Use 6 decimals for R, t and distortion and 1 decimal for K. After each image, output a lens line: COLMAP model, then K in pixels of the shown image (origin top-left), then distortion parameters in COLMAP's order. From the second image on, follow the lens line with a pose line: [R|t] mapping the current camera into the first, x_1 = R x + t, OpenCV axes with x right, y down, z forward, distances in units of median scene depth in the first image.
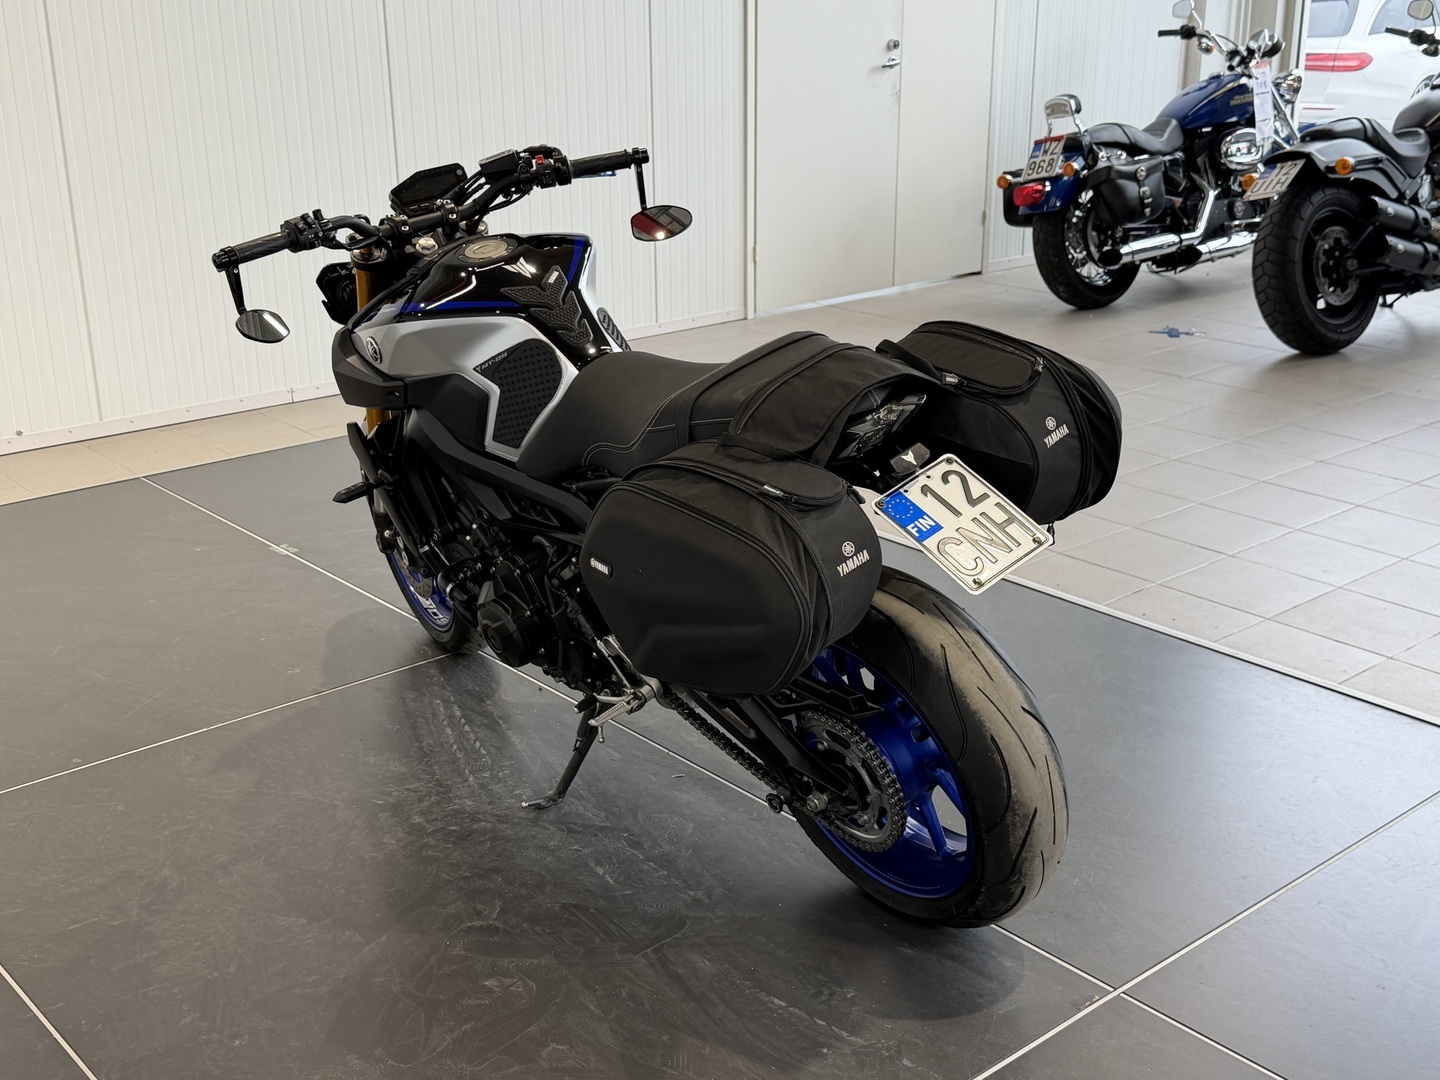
lens RADIAL K [[1687.8, 0, 720.1], [0, 1687.8, 545.2], [0, 0, 1]] dist [0.054814, 0.000000]
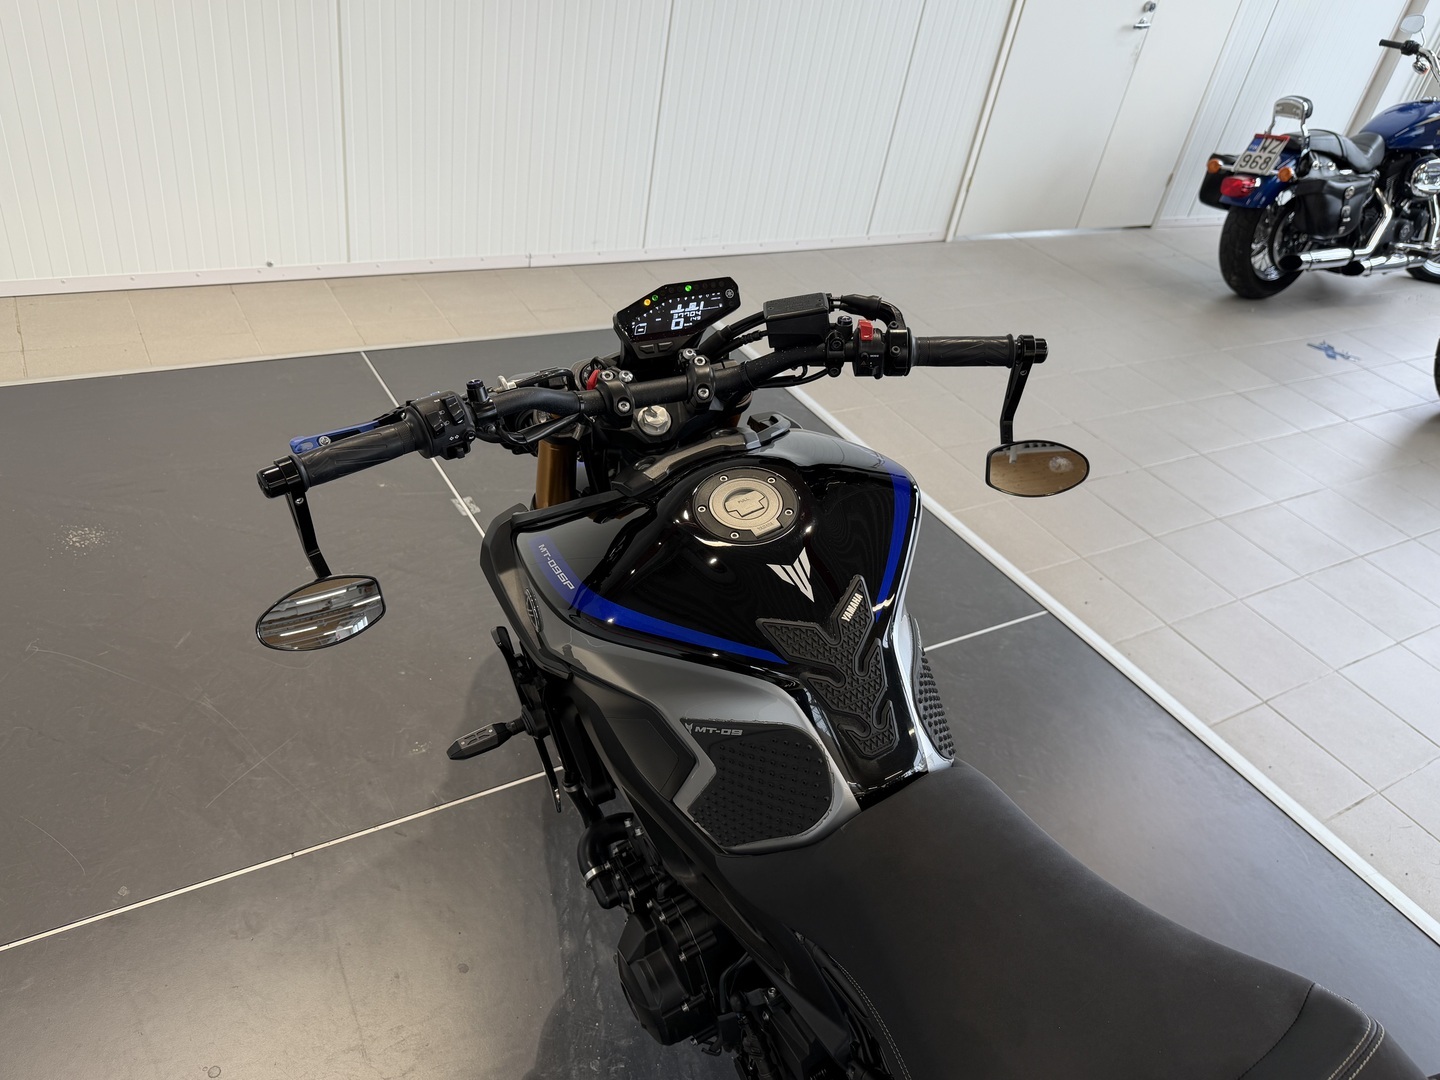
lens RADIAL K [[1054.3, 0, 719.0], [0, 1054.3, 532.1], [0, 0, 1]] dist [0.009876, -0.034305]
pose [[0.970814, 0.235119, -0.047324, -0.052829], [-0.214786, 0.940123, 0.264643, -0.106889], [0.106713, -0.246754, 0.963185, 0.267618]]
